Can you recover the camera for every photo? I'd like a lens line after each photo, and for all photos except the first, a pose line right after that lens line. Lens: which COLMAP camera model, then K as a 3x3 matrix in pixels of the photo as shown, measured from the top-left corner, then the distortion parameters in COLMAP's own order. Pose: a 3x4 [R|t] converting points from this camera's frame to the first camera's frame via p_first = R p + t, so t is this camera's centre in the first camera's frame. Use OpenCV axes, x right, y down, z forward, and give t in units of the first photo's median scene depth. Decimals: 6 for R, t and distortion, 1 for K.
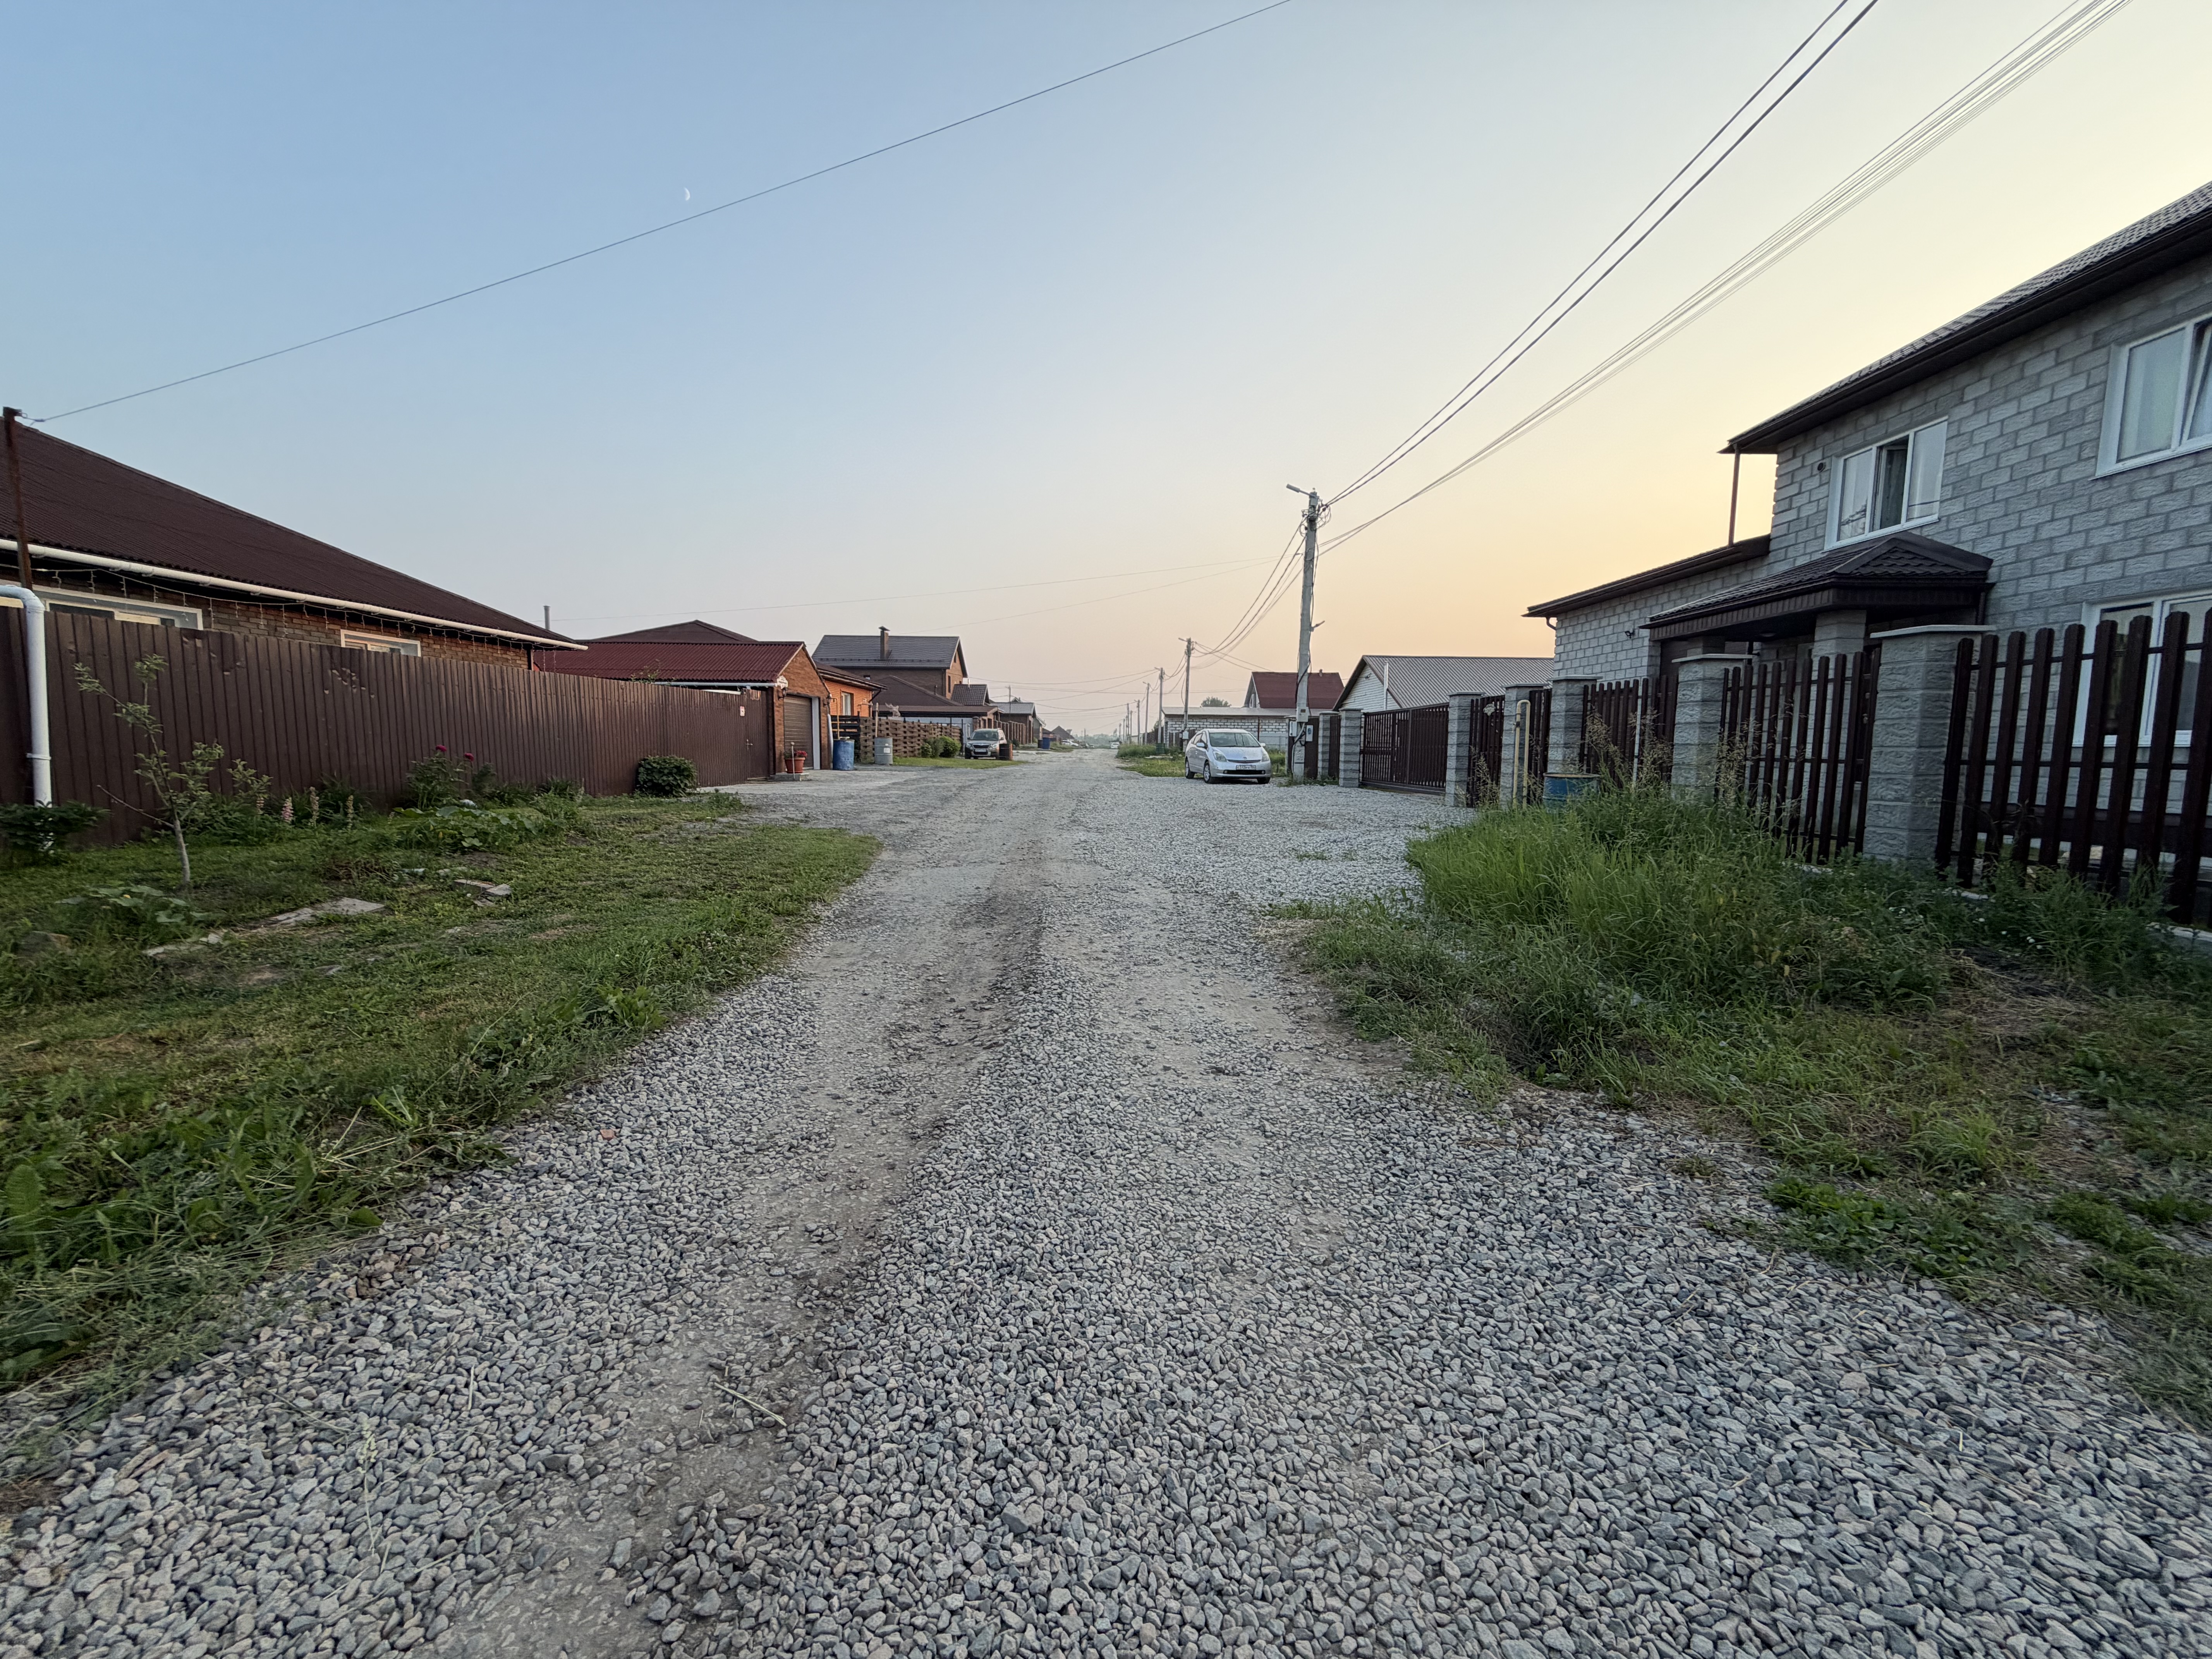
lens RADIAL K [[883.3, 0, 1104.7], [0, 883.3, 829.2], [0, 0, 1]] dist [0.000291, 0.000509]
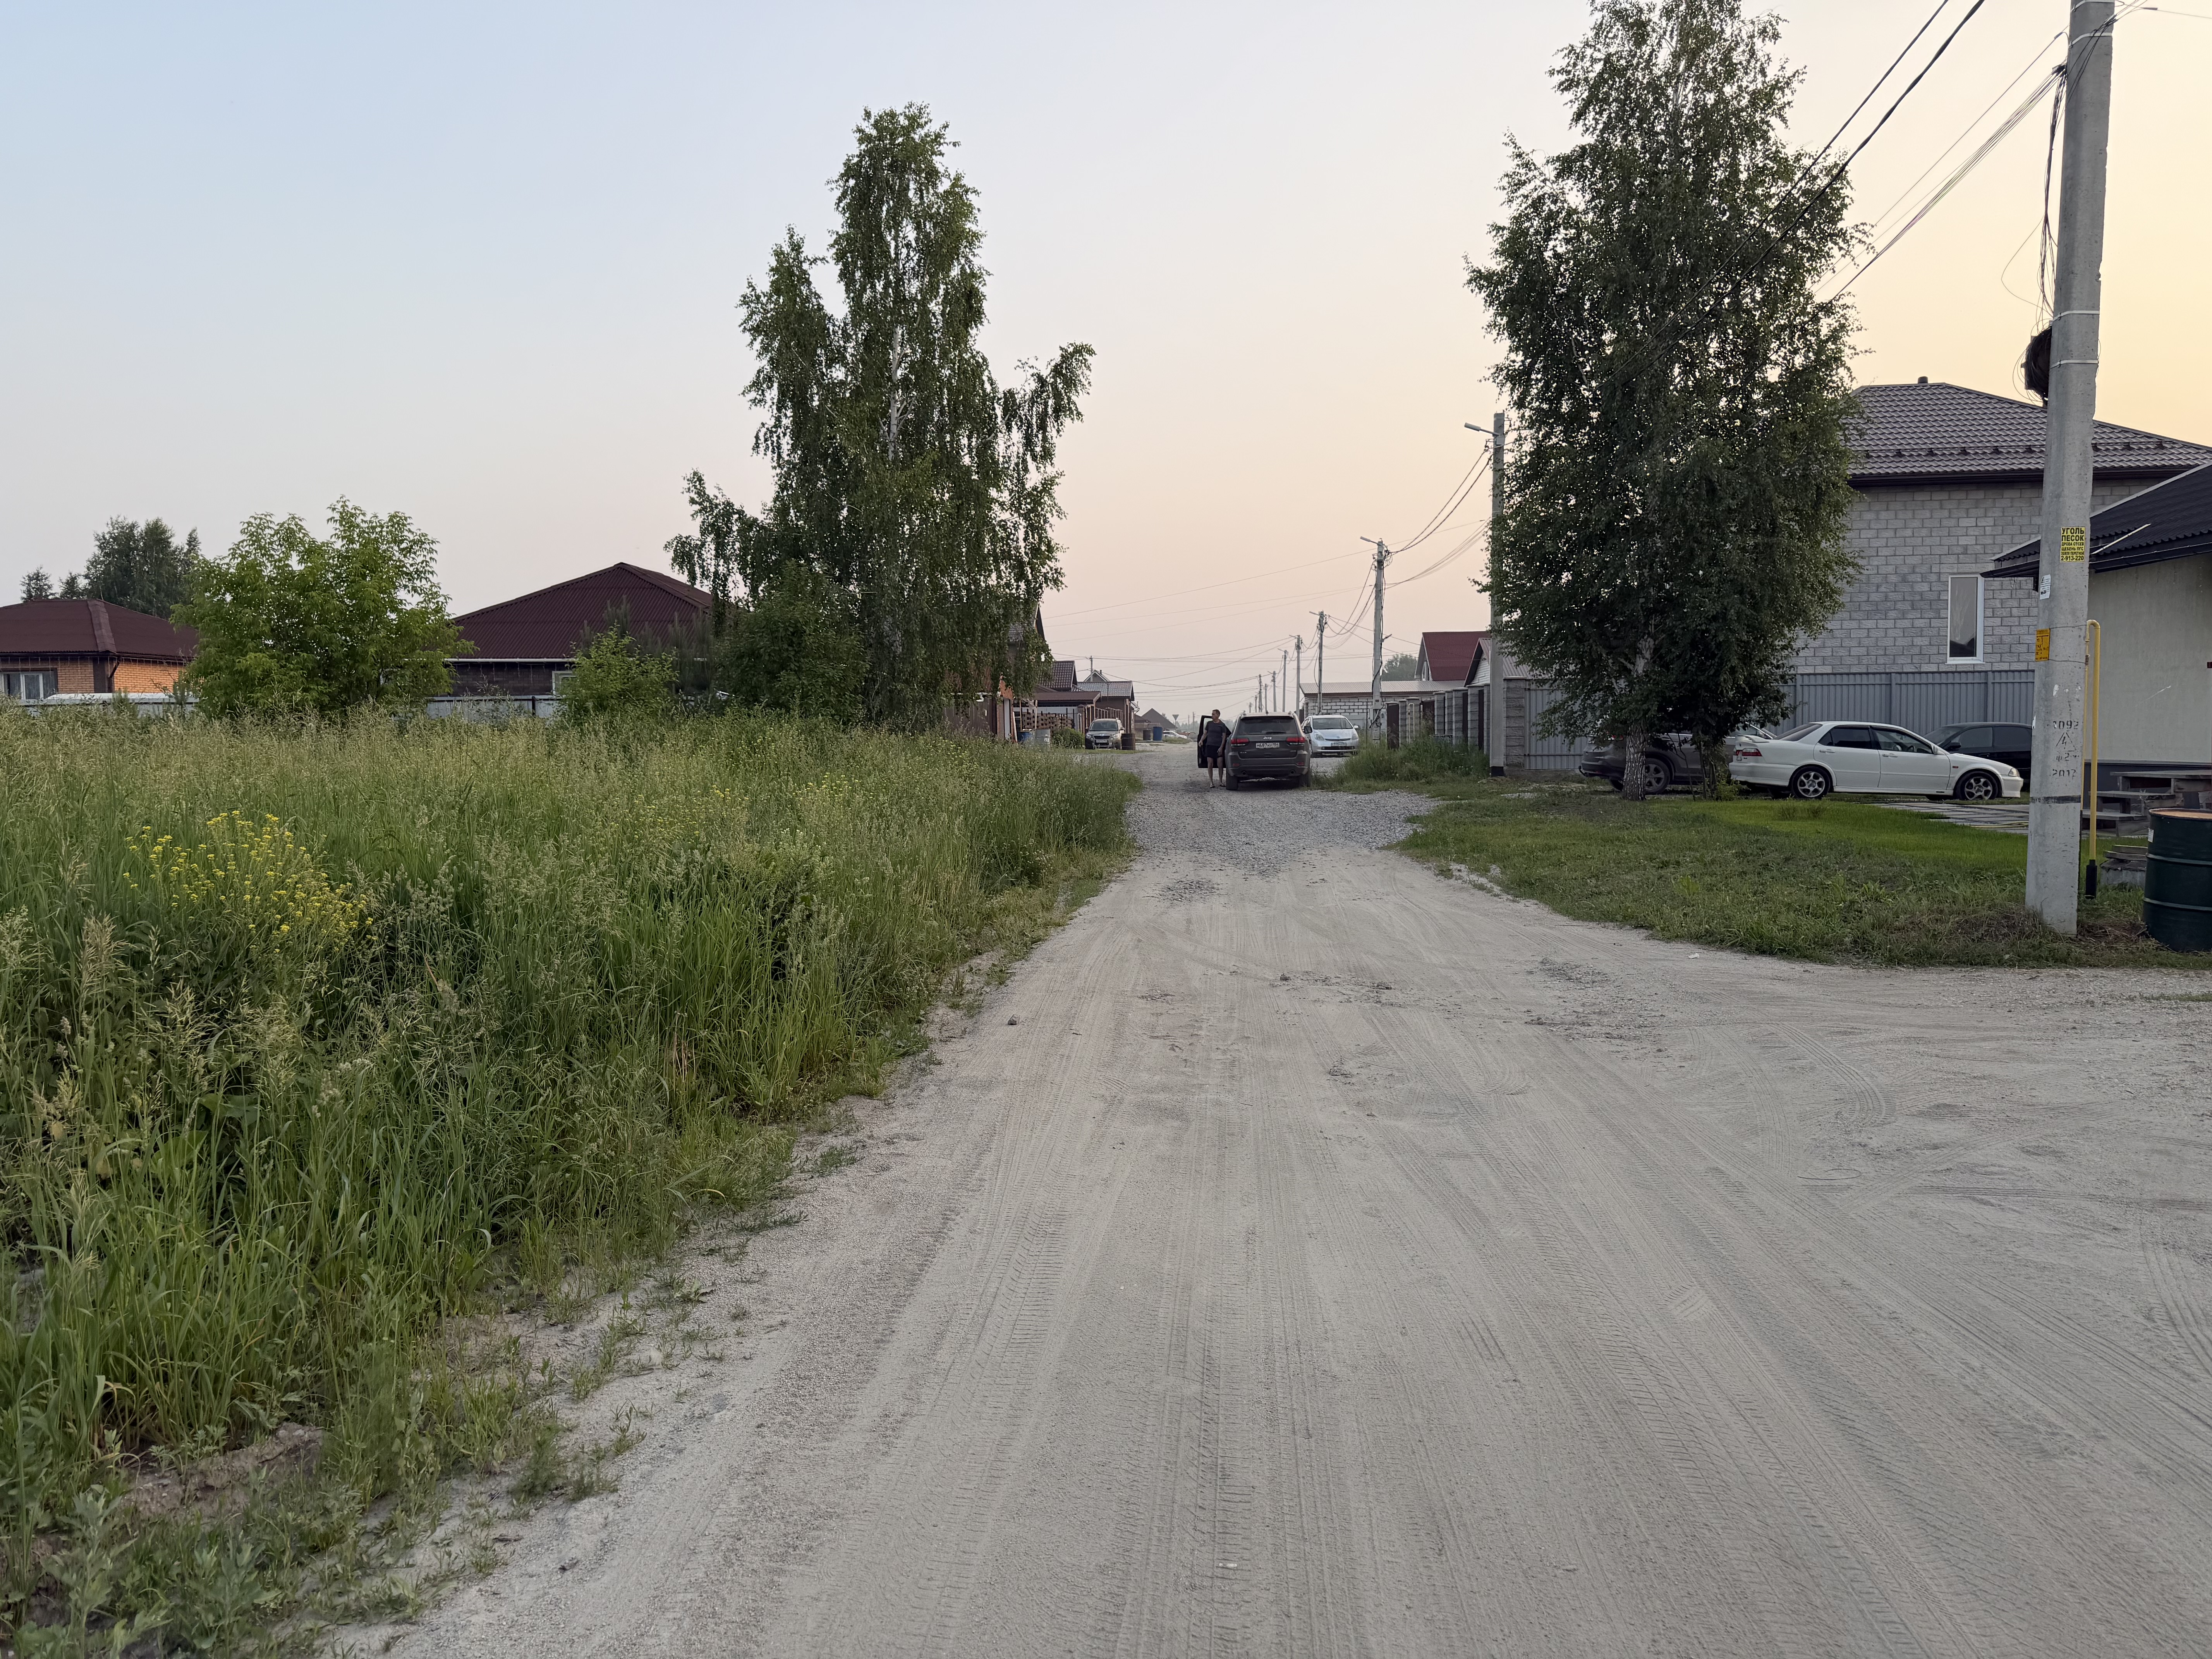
lens RADIAL K [[1536.6, 0, 1118.9], [0, 1536.6, 847.3], [0, 0, 1]] dist [0.100781, -0.142094]
pose [[0.997321, -0.019452, -0.070520, -0.004264], [0.017717, 0.999527, -0.025139, 0.067749], [0.070976, 0.023822, 0.997194, -0.656654]]
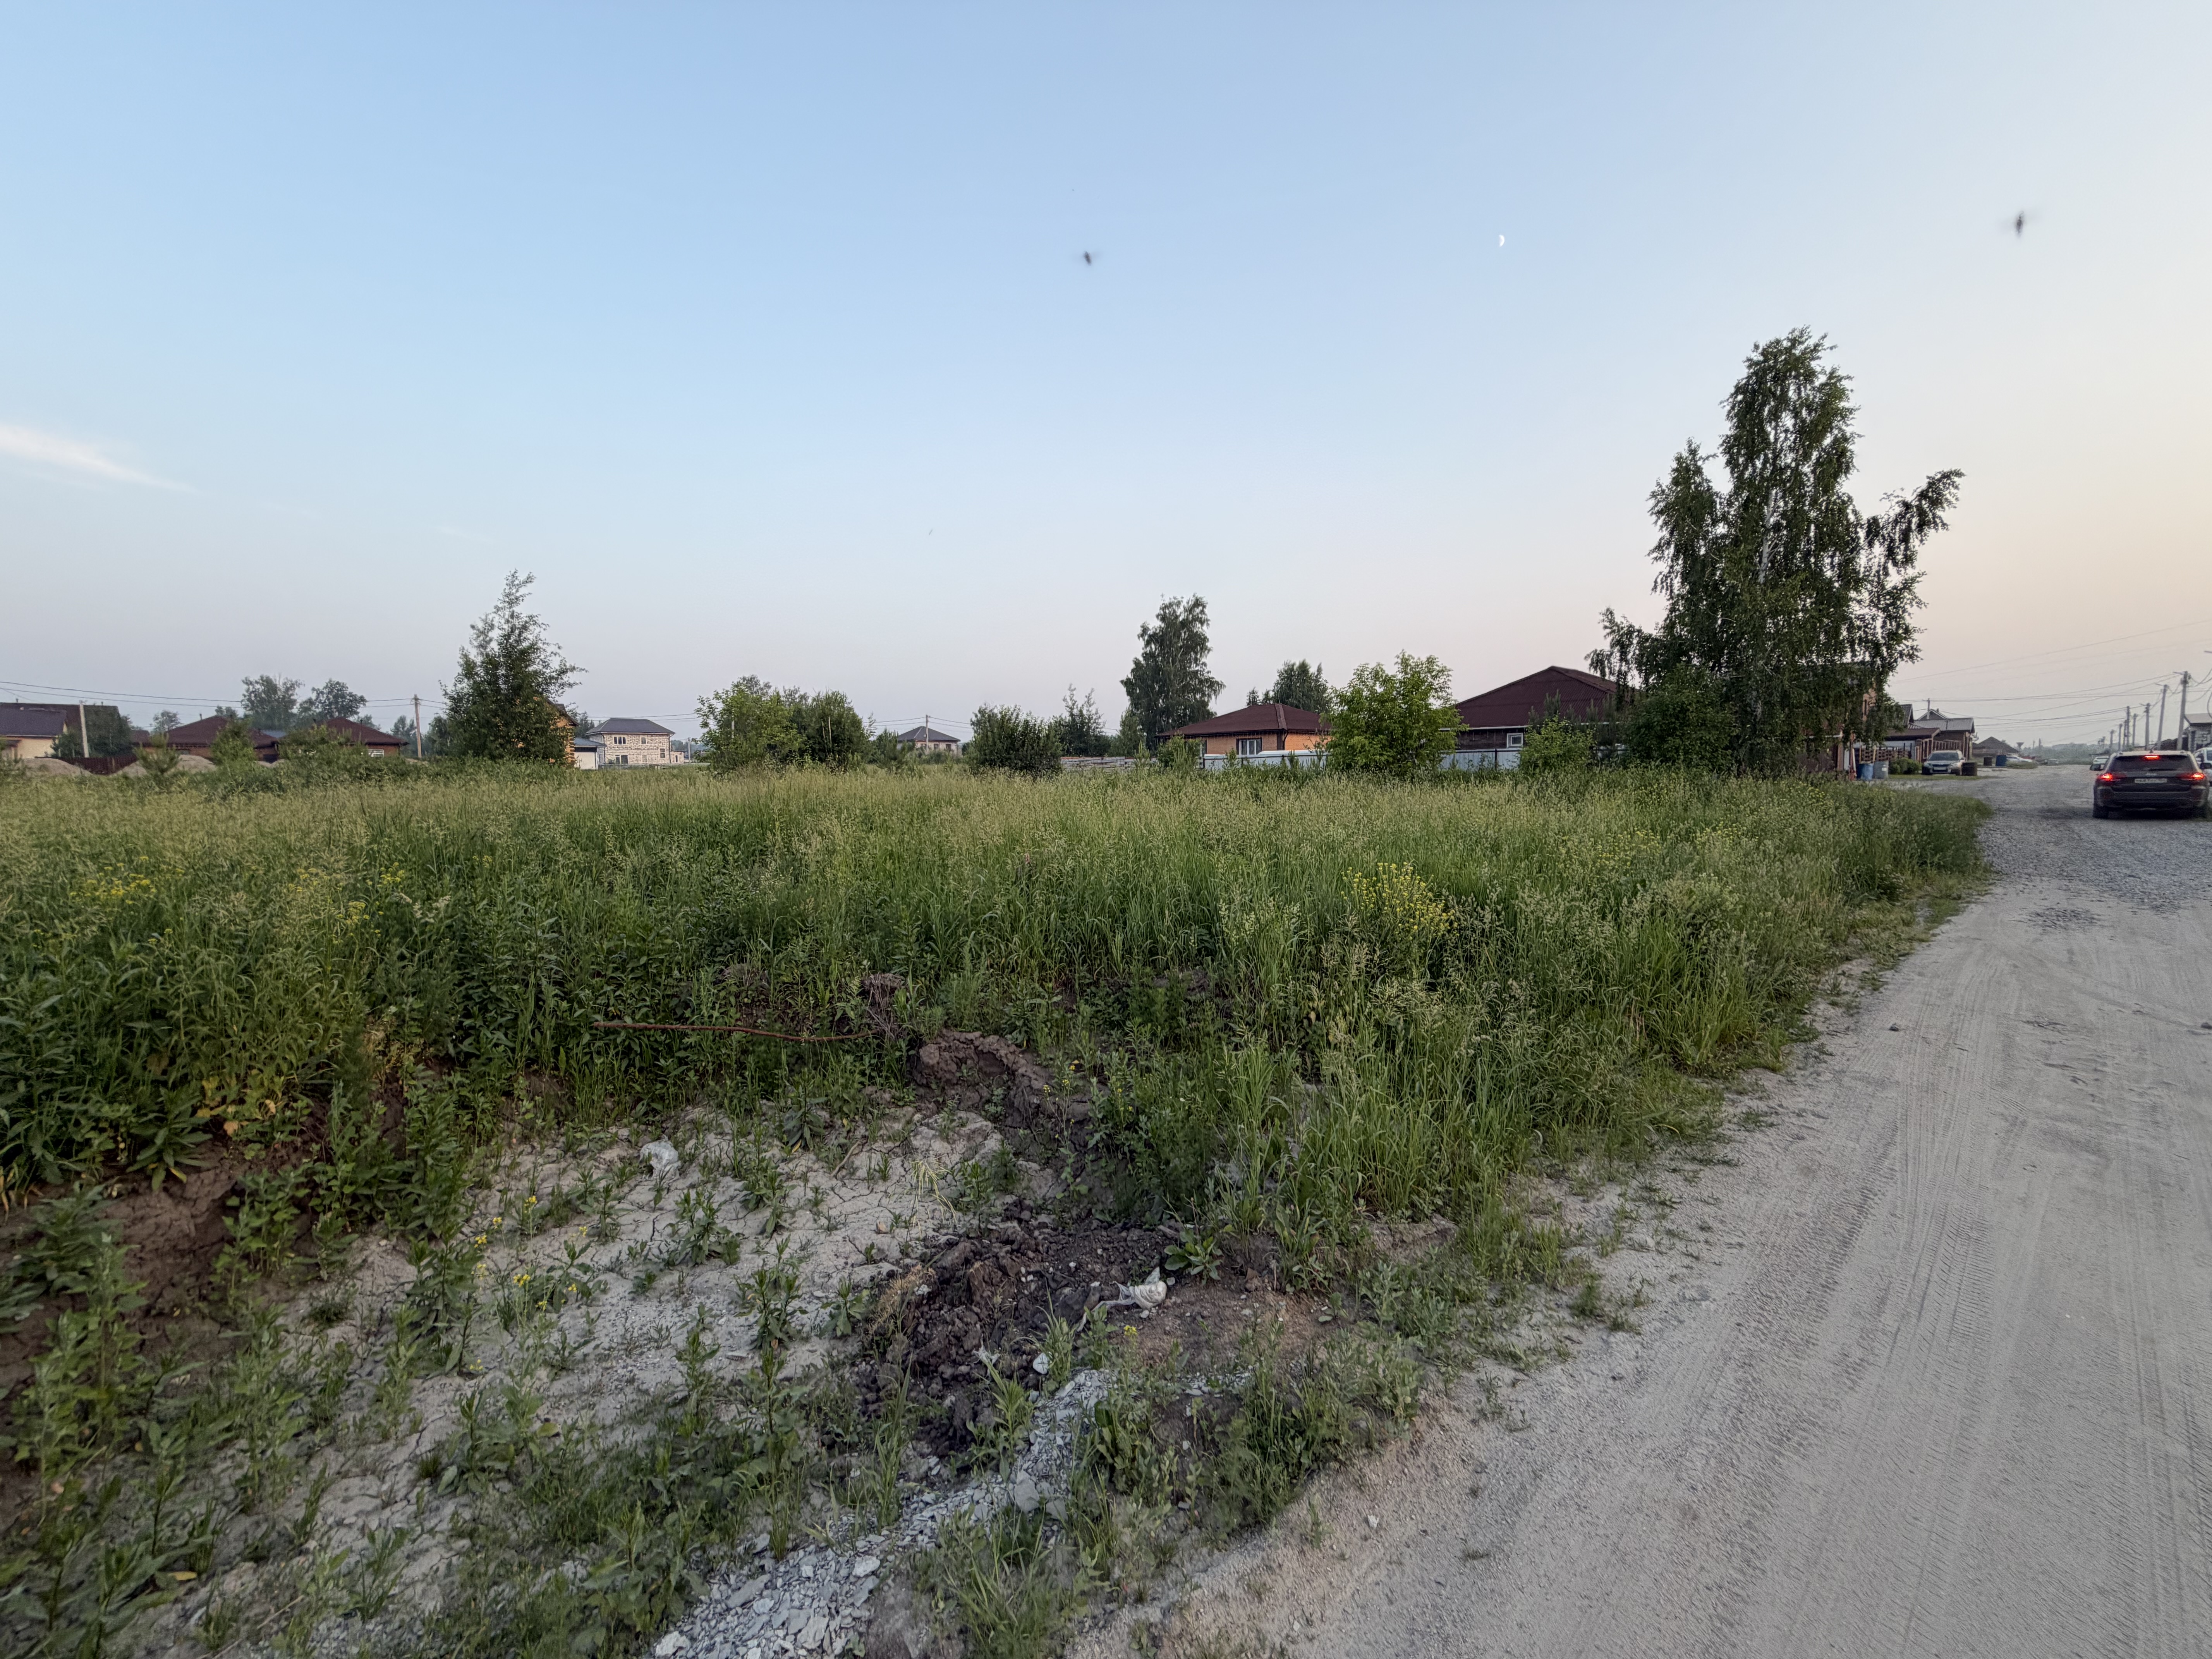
lens RADIAL K [[883.3, 0, 1104.7], [0, 883.3, 829.2], [0, 0, 1]] dist [0.000291, 0.000509]
pose [[0.673419, 0.024687, -0.738849, -0.011277], [-0.047046, 0.998847, -0.009506, 0.059752], [0.737762, 0.041162, 0.673804, -0.662856]]
